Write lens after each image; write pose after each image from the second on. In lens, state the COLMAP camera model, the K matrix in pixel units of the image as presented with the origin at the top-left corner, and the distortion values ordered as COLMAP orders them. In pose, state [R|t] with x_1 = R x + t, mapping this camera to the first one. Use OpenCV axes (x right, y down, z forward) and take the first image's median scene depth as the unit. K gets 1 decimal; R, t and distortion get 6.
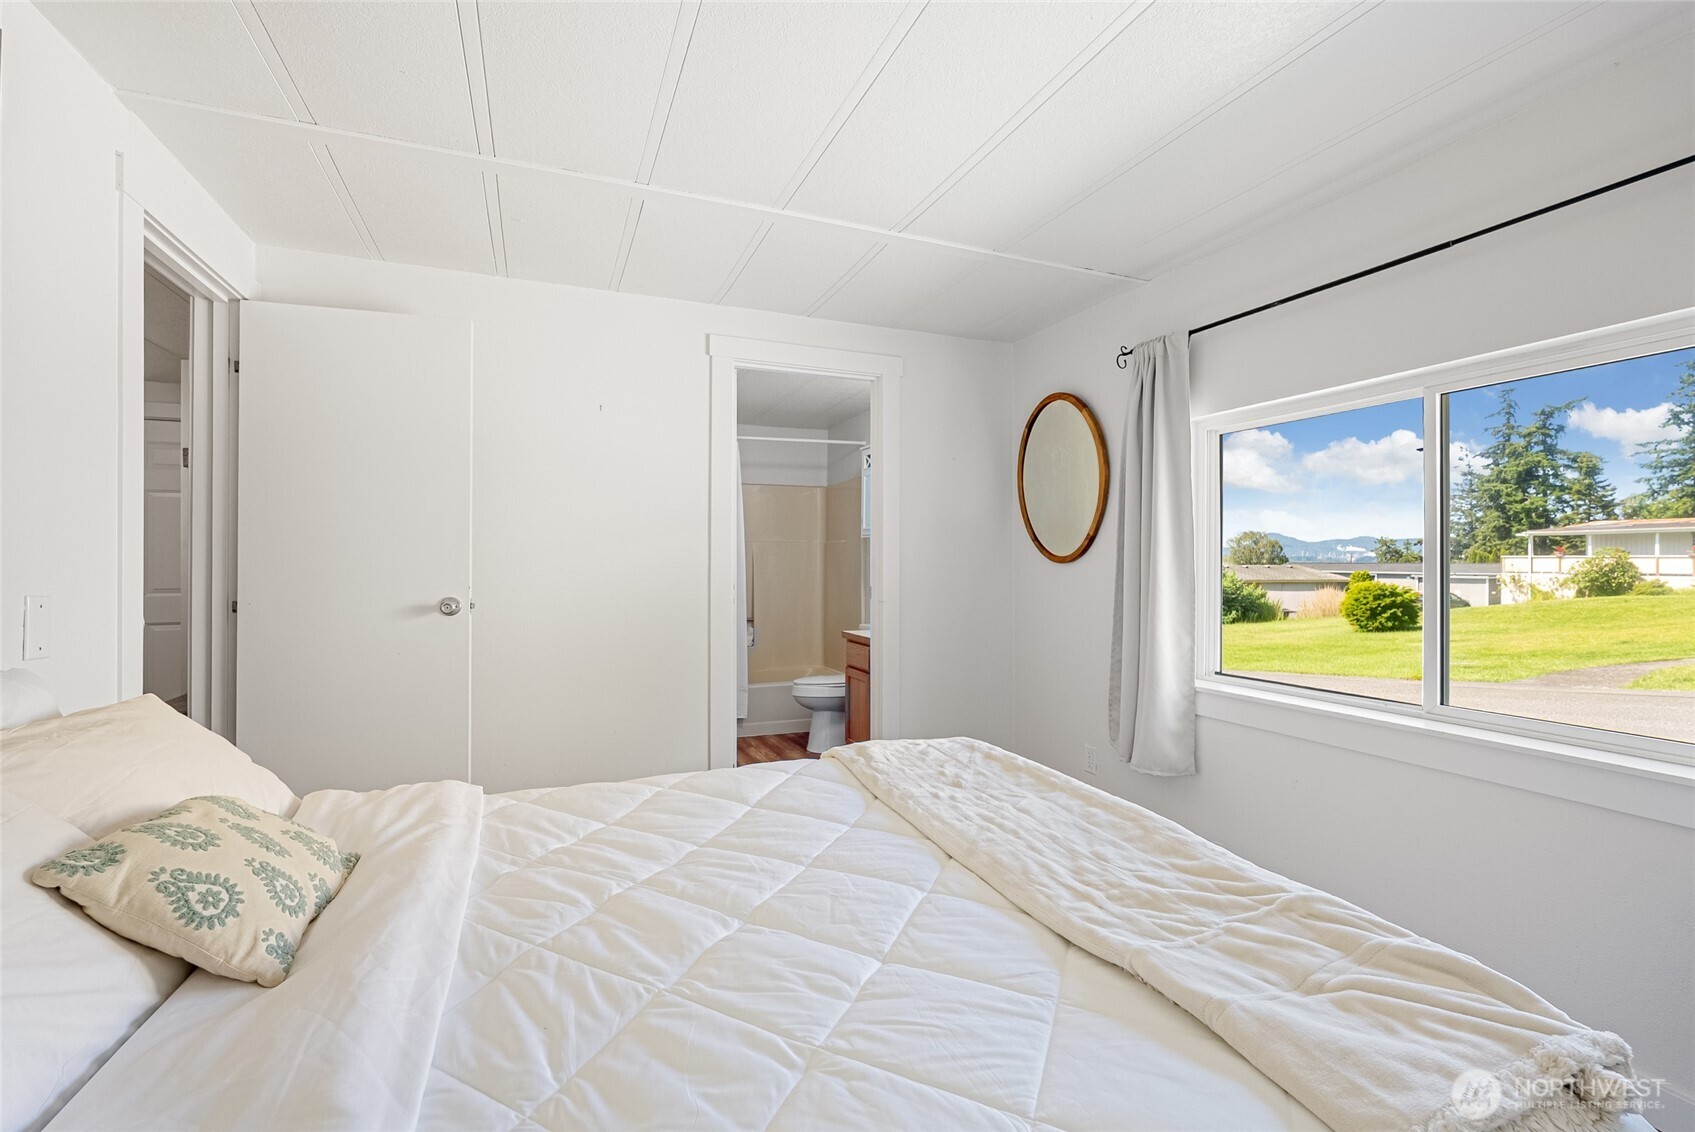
lens RADIAL K [[751.0, 0, 844.5], [0, 751.0, 564.5], [0, 0, 1]] dist [-0.001625, 0.000527]
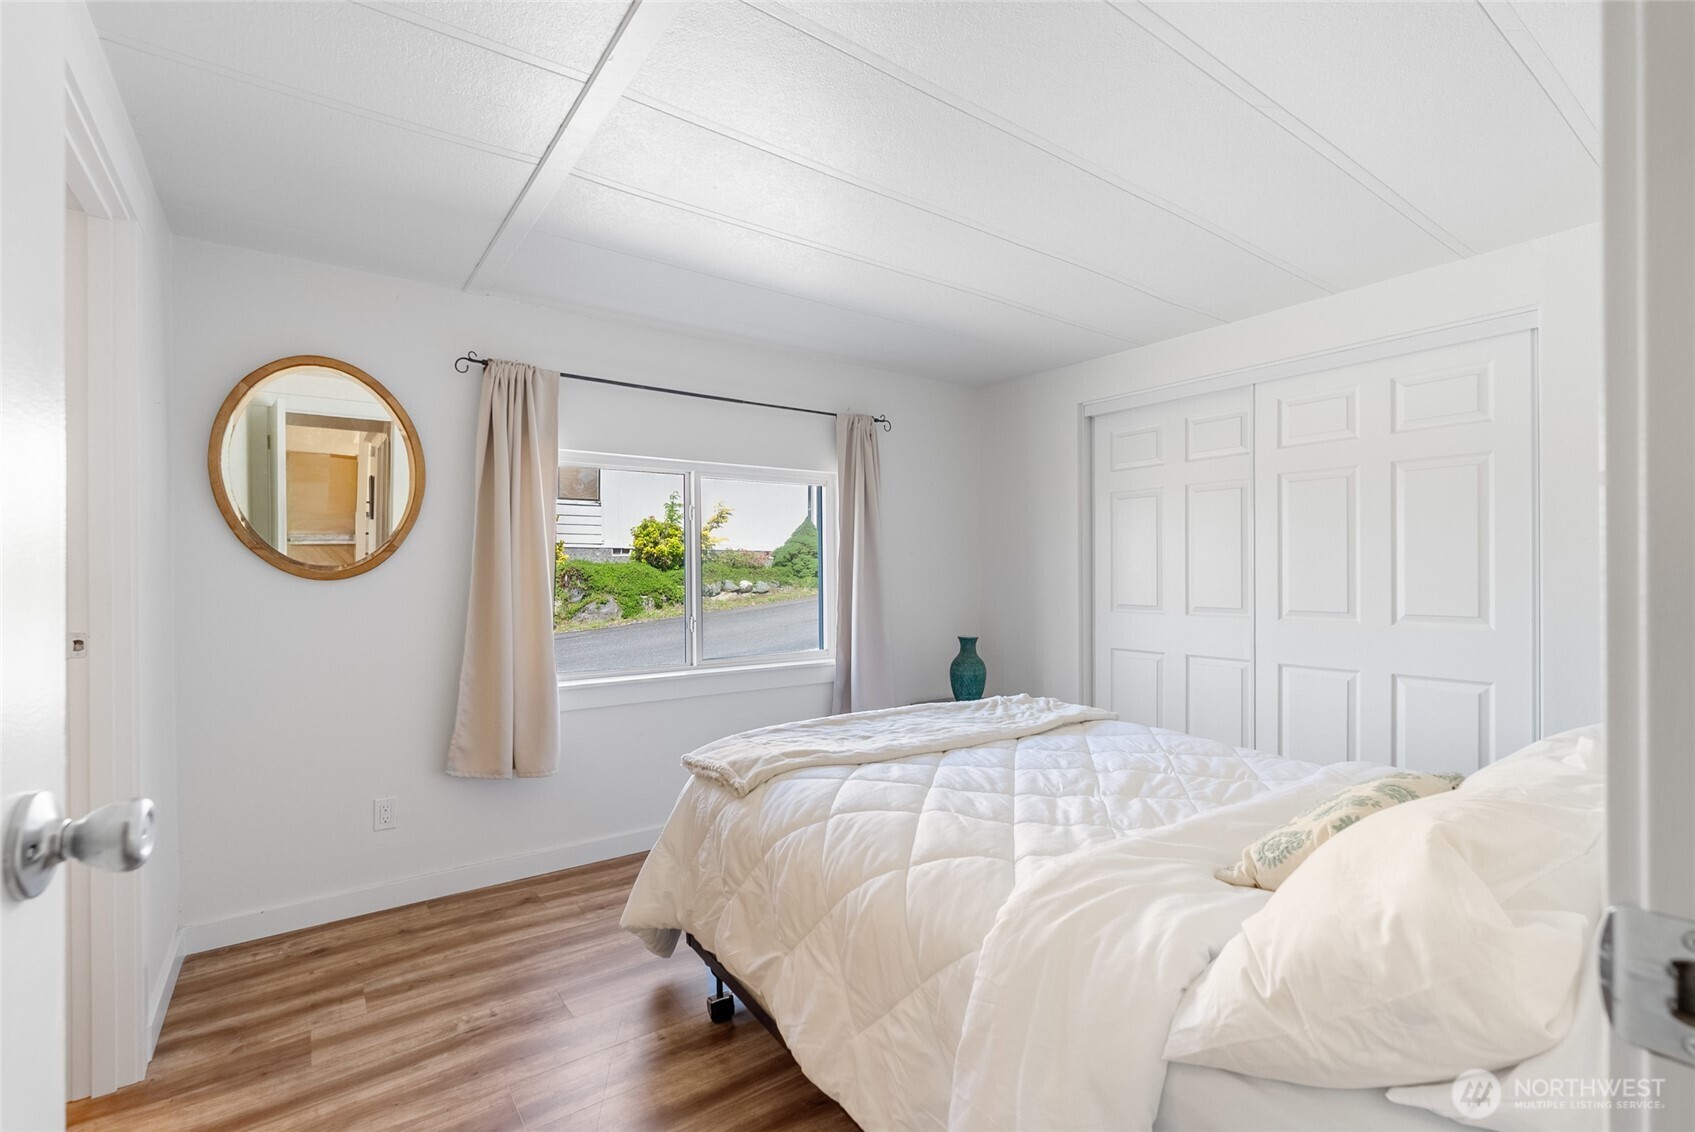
lens RADIAL K [[751.0, 0, 844.5], [0, 751.0, 564.5], [0, 0, 1]] dist [-0.001625, 0.000527]
pose [[-0.230723, 0.003523, 0.973013, -1.523577], [0.007202, 0.999972, -0.001912, -0.030631], [-0.972993, 0.006566, -0.230742, 1.725862]]
